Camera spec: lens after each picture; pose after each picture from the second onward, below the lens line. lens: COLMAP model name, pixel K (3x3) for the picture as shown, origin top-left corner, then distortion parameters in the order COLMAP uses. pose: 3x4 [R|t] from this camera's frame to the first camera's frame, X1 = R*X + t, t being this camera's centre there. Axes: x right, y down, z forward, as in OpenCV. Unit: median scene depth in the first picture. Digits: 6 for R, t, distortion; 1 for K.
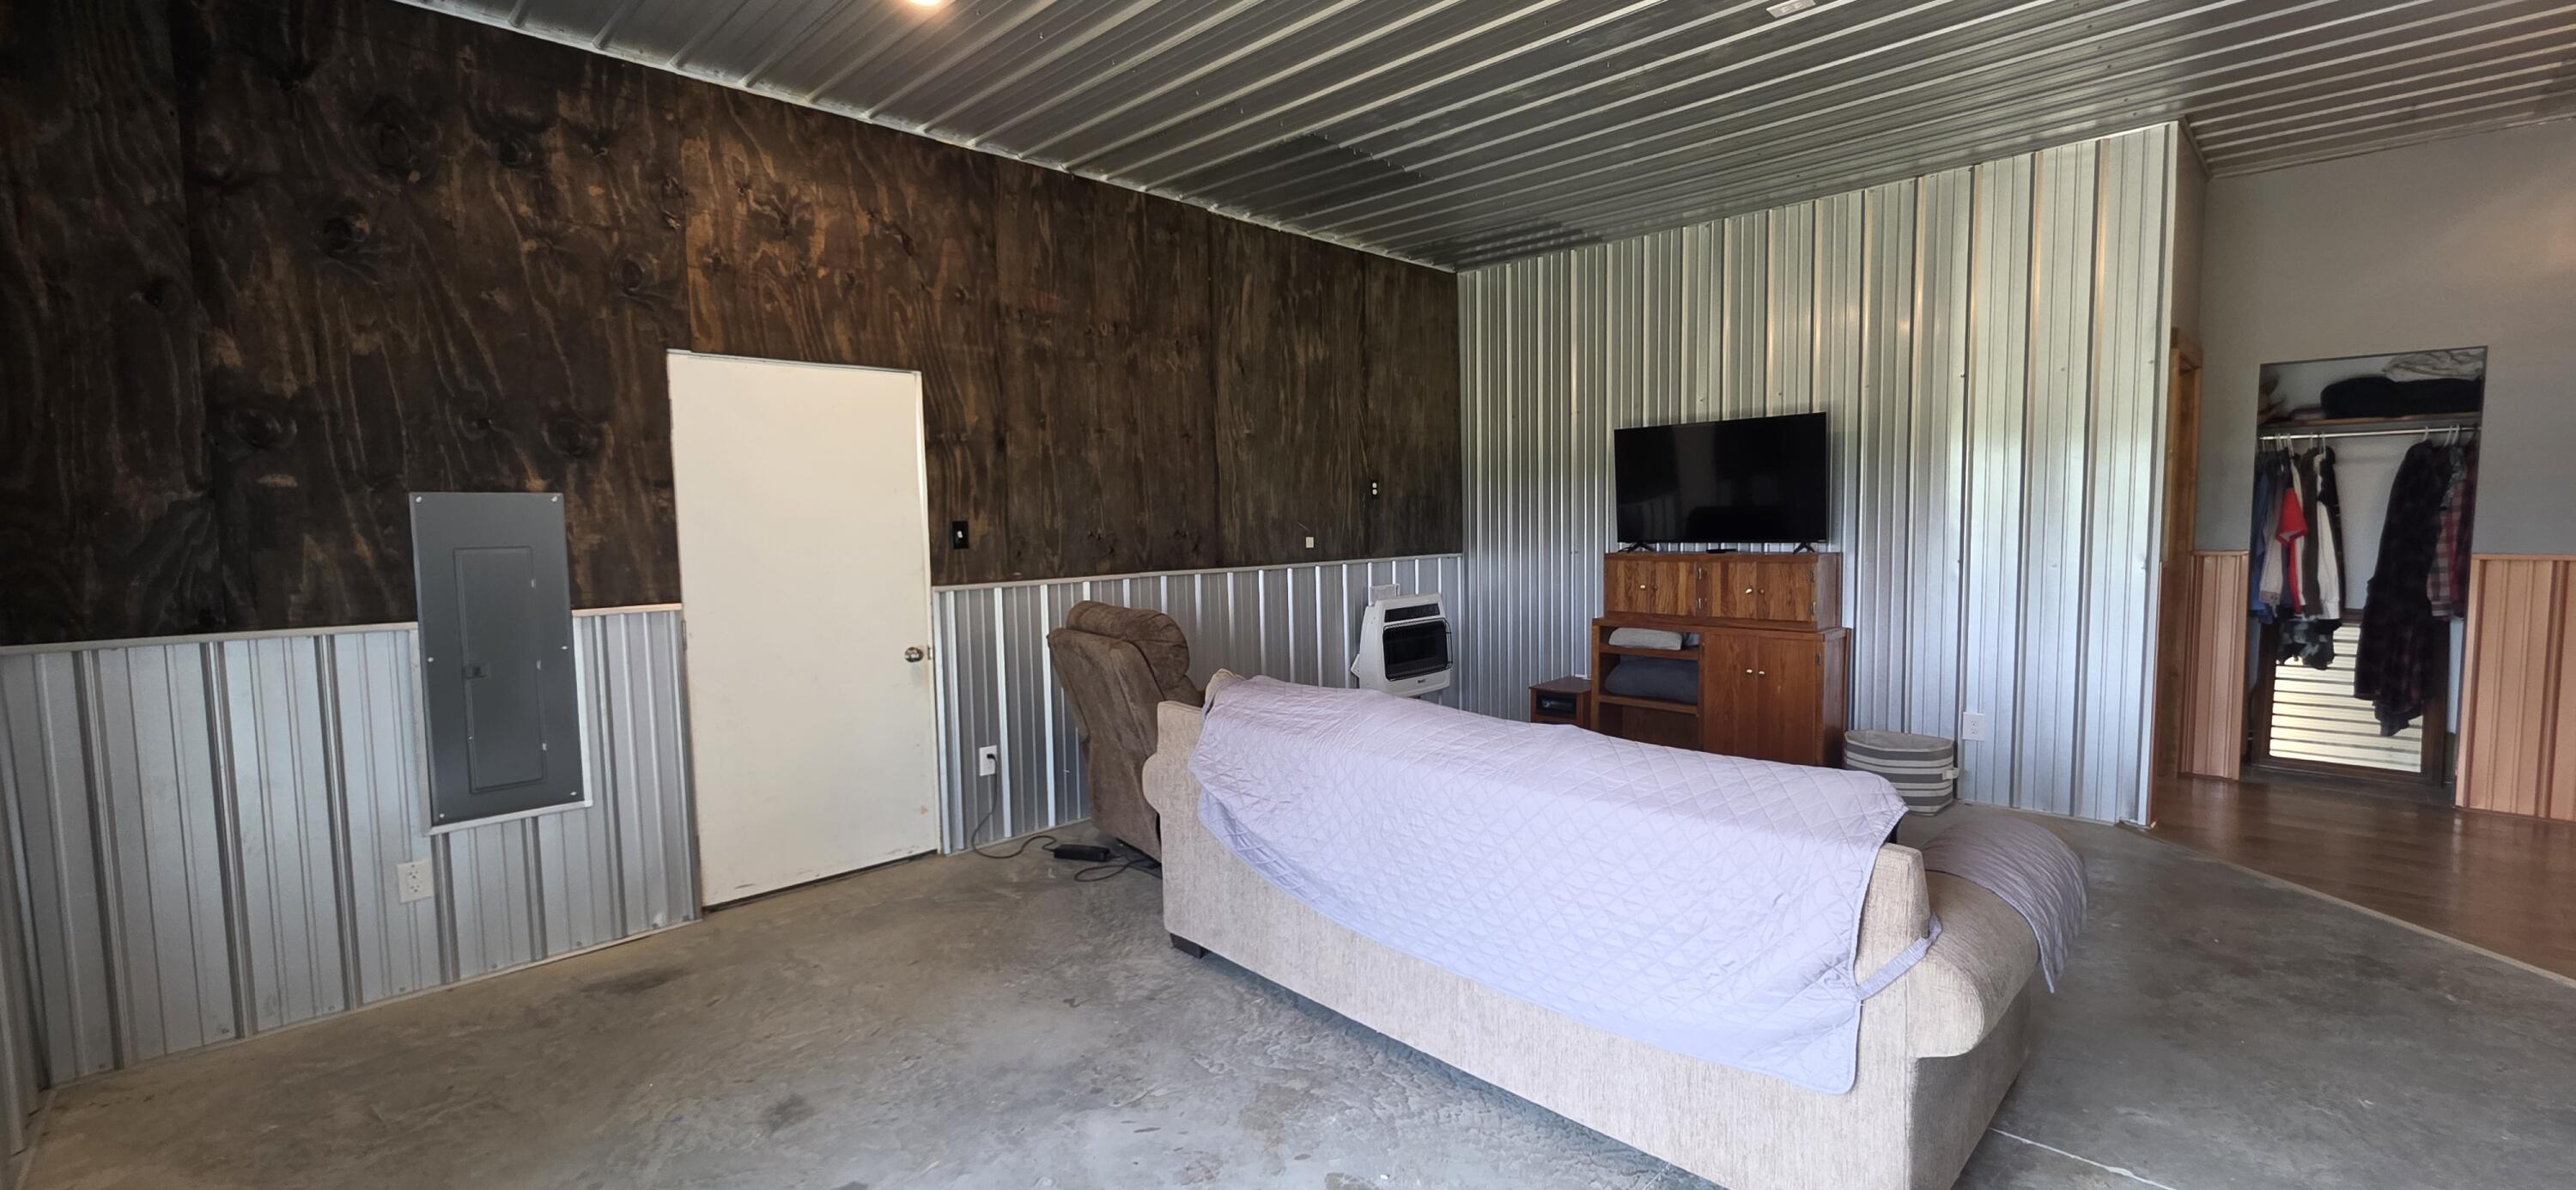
lens RADIAL K [[1034.6, 0, 1283.4], [0, 1034.6, 590.6], [0, 0, 1]] dist [0.000282, 0.000036]
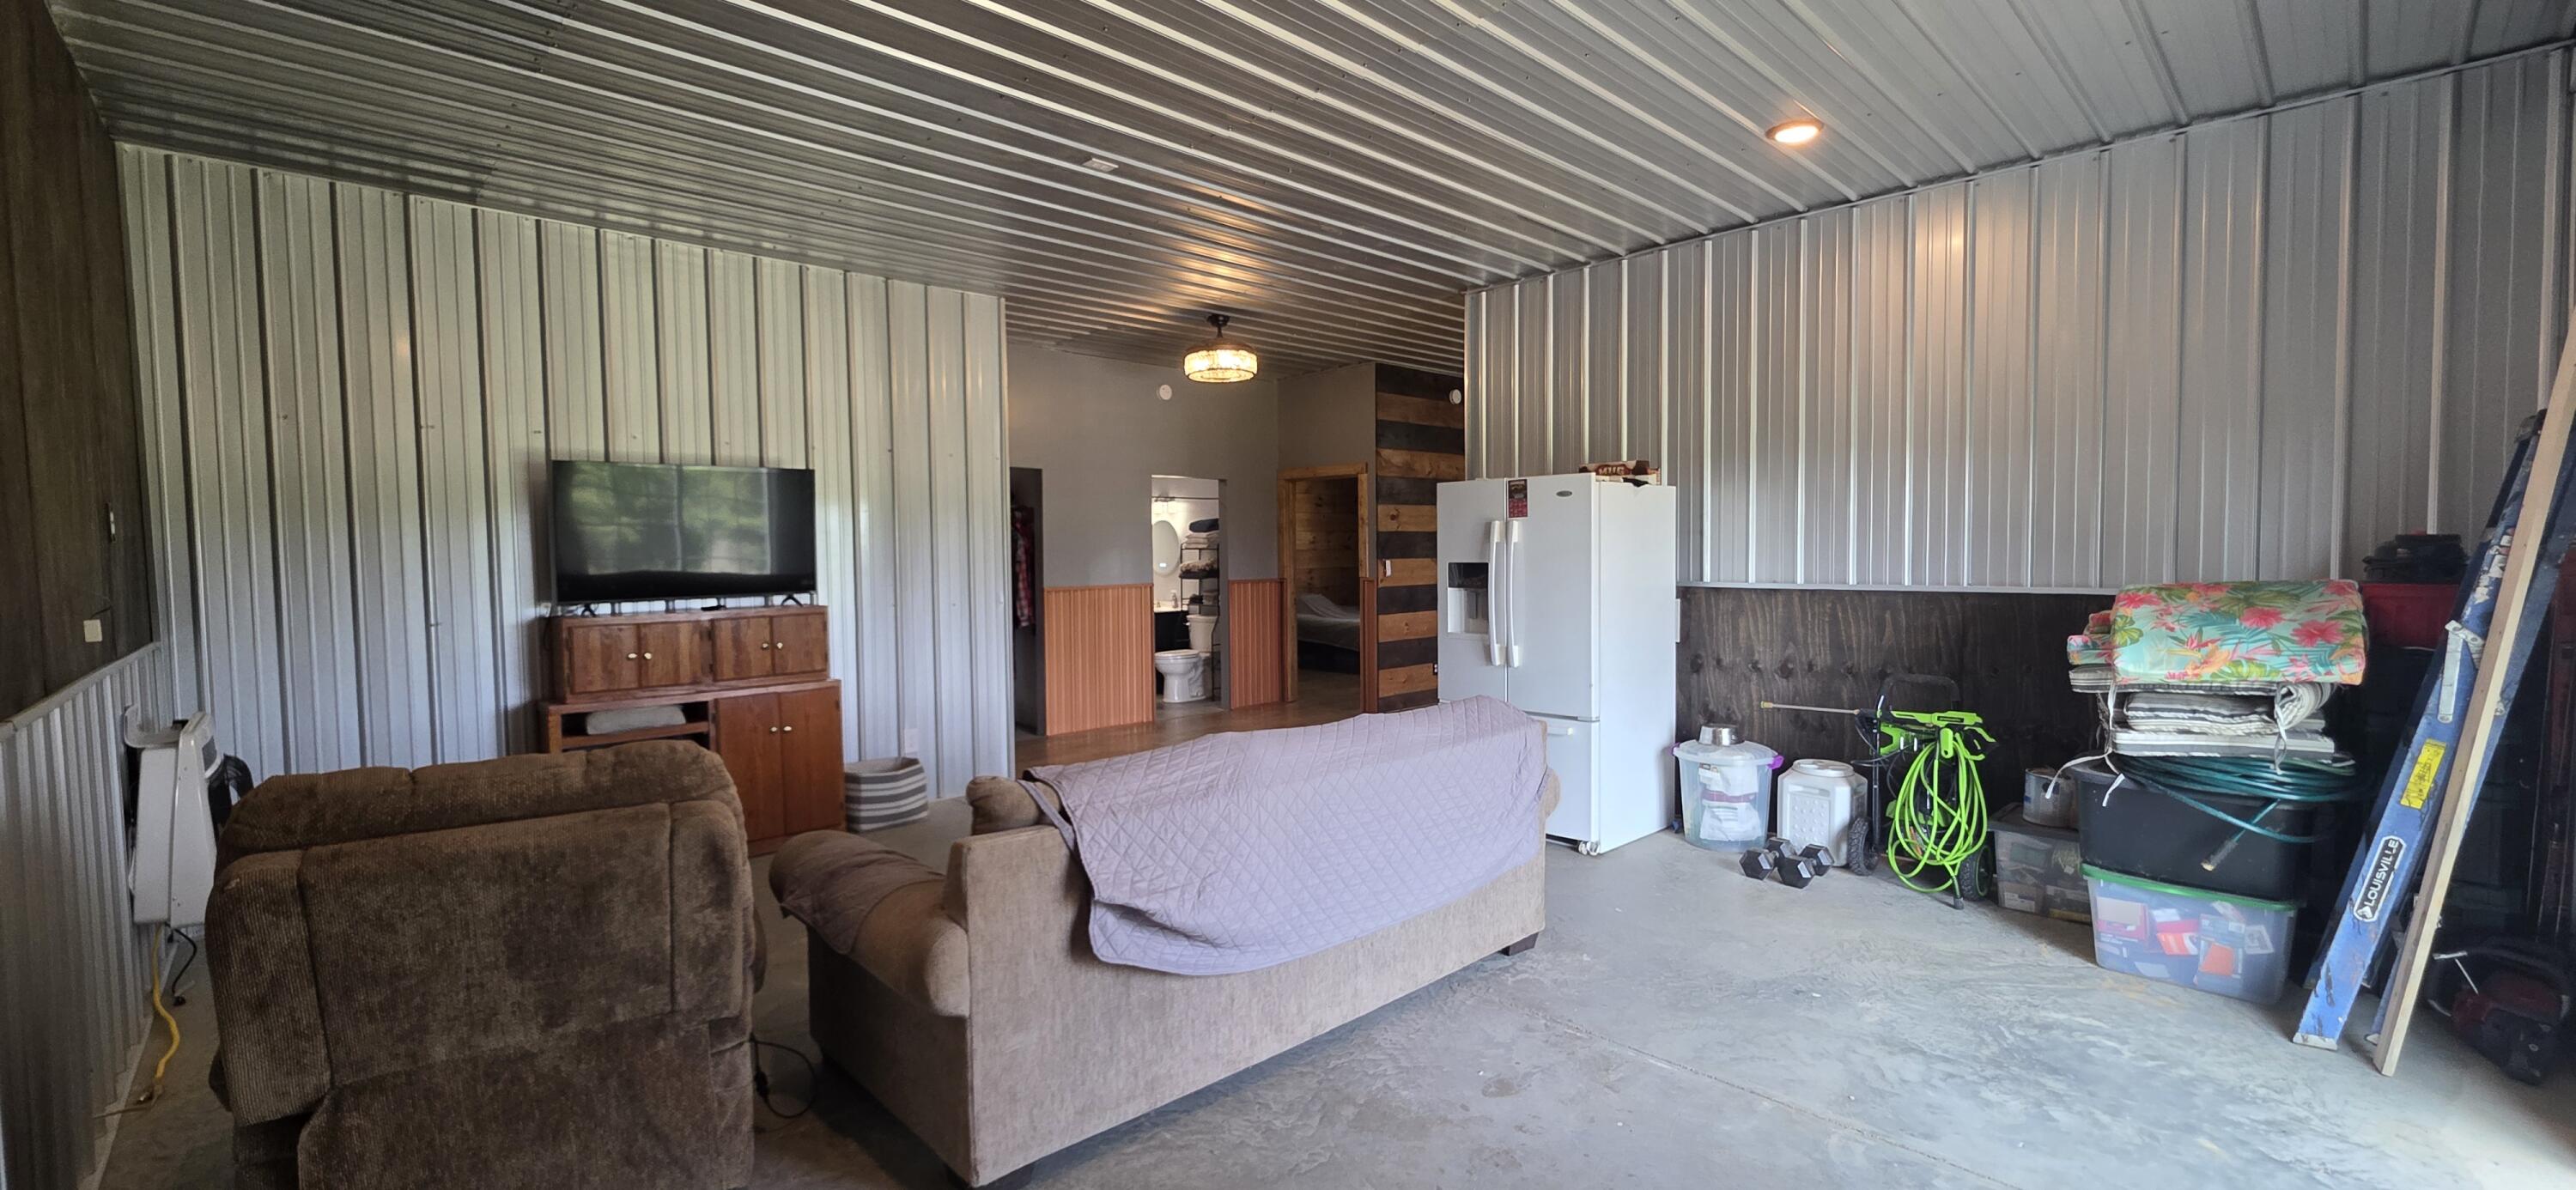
lens RADIAL K [[1034.6, 0, 1283.4], [0, 1034.6, 590.6], [0, 0, 1]] dist [0.000282, 0.000036]
pose [[0.020679, -0.025650, 0.999457, -0.561253], [0.085902, 0.996020, 0.023784, -0.037190], [-0.996089, 0.085364, 0.022800, 0.559377]]
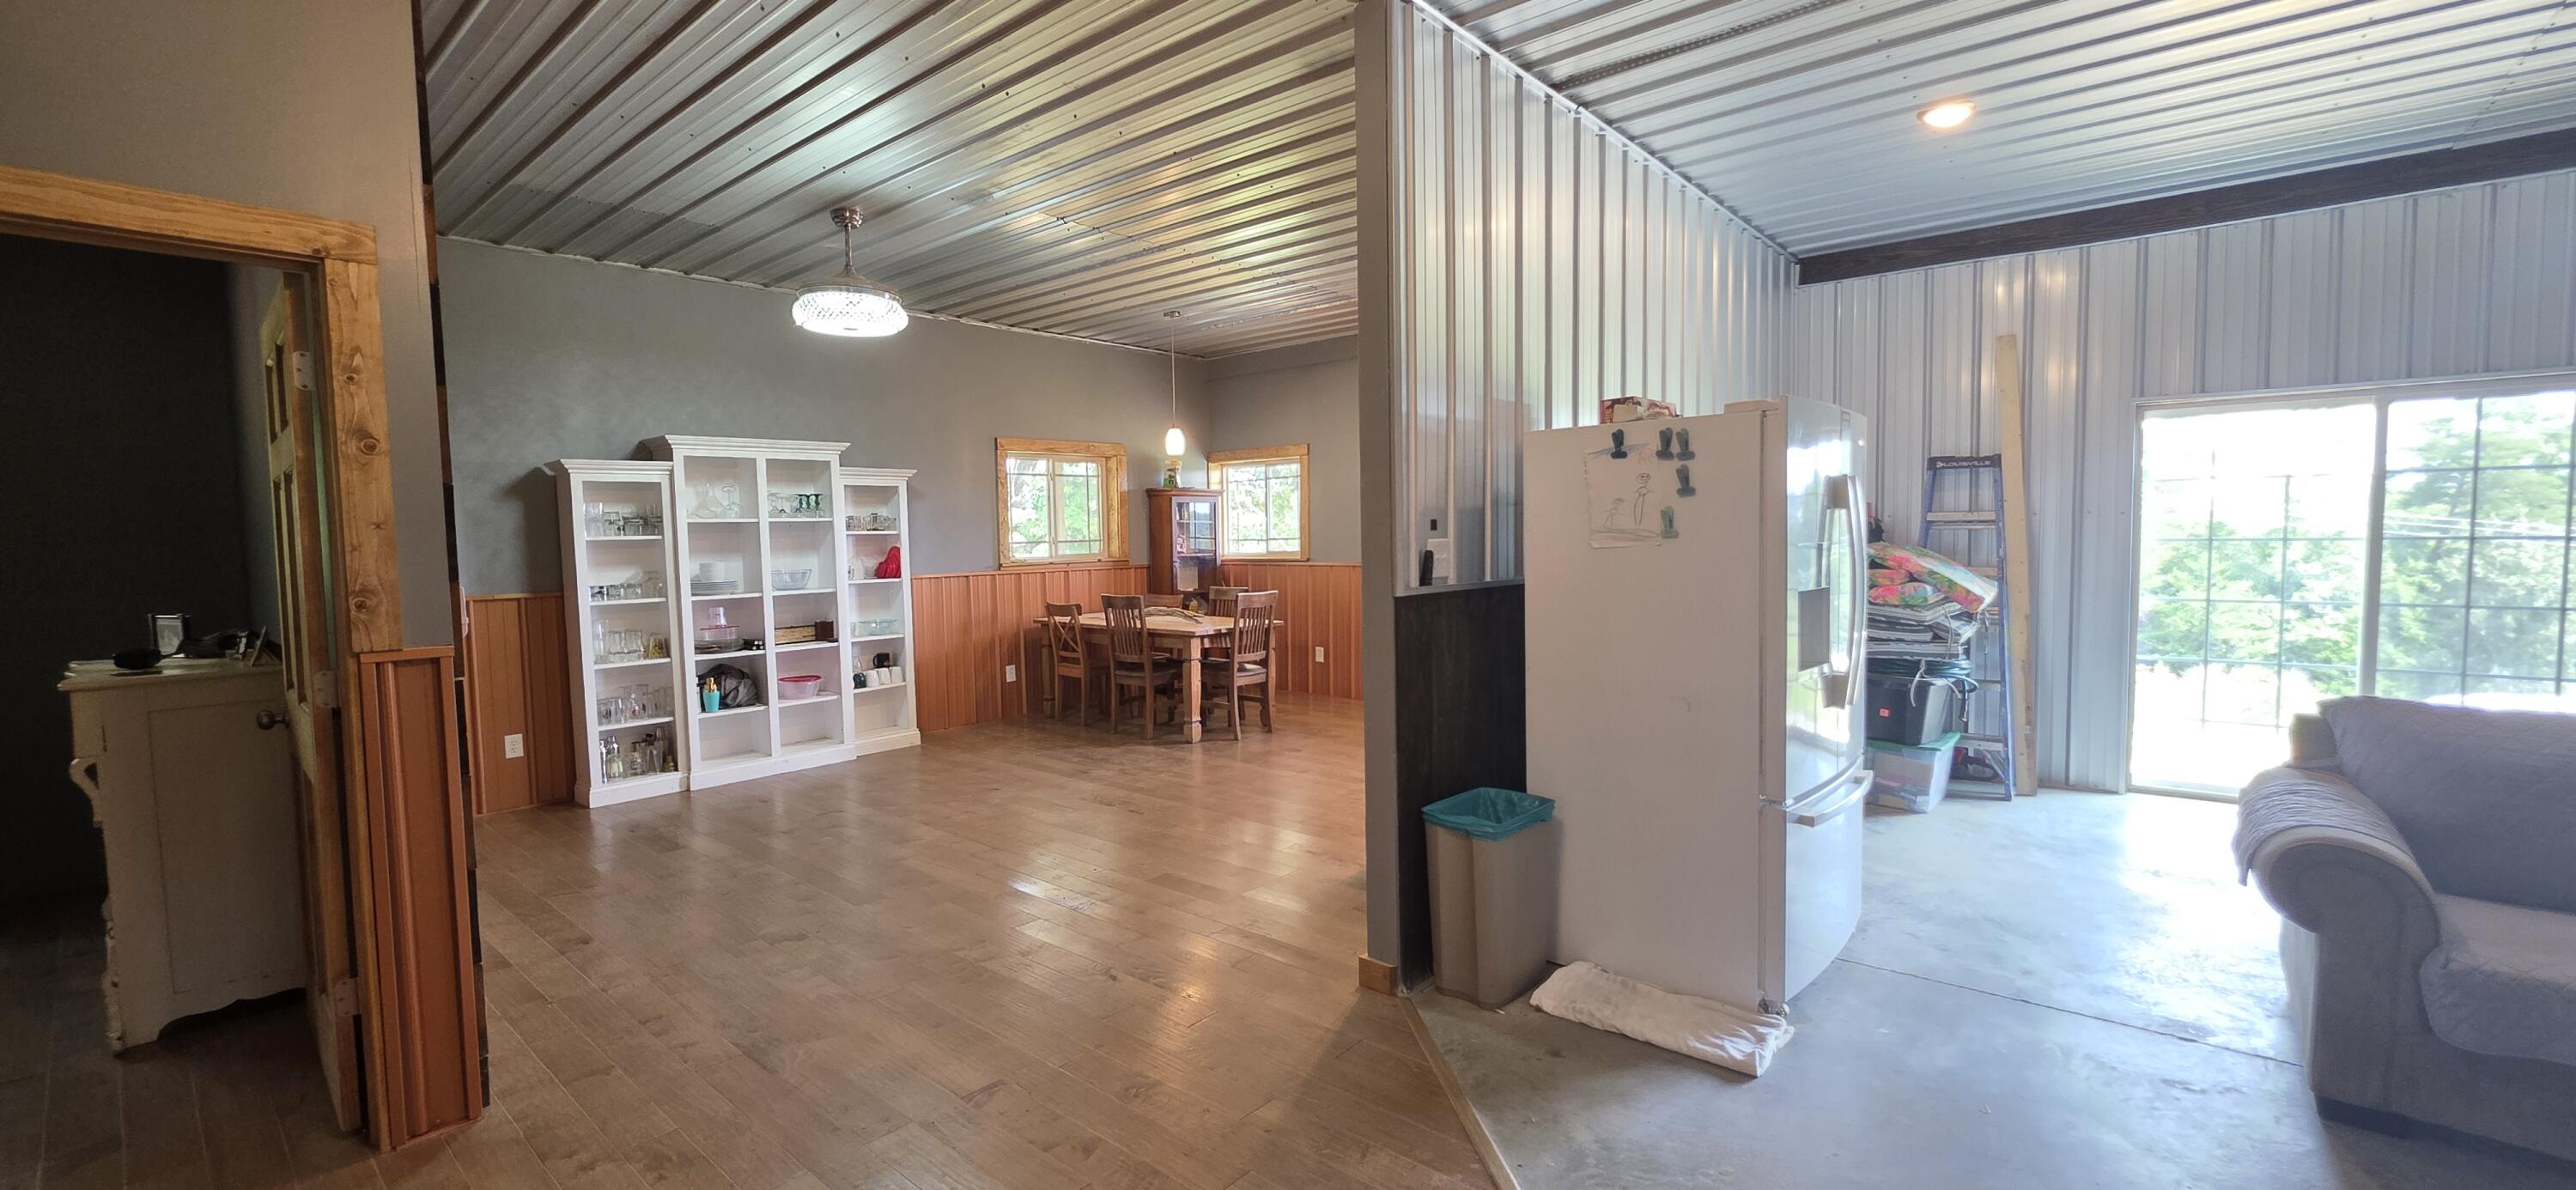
lens RADIAL K [[1029.0, 0, 1283.0], [0, 1029.0, 590.3], [0, 0, 1]] dist [0.001056, 0.000334]
pose [[-0.996239, 0.038432, -0.077656, 0.943632], [0.027897, 0.990795, 0.132463, -0.088359], [0.082032, 0.129799, -0.988141, 0.988581]]
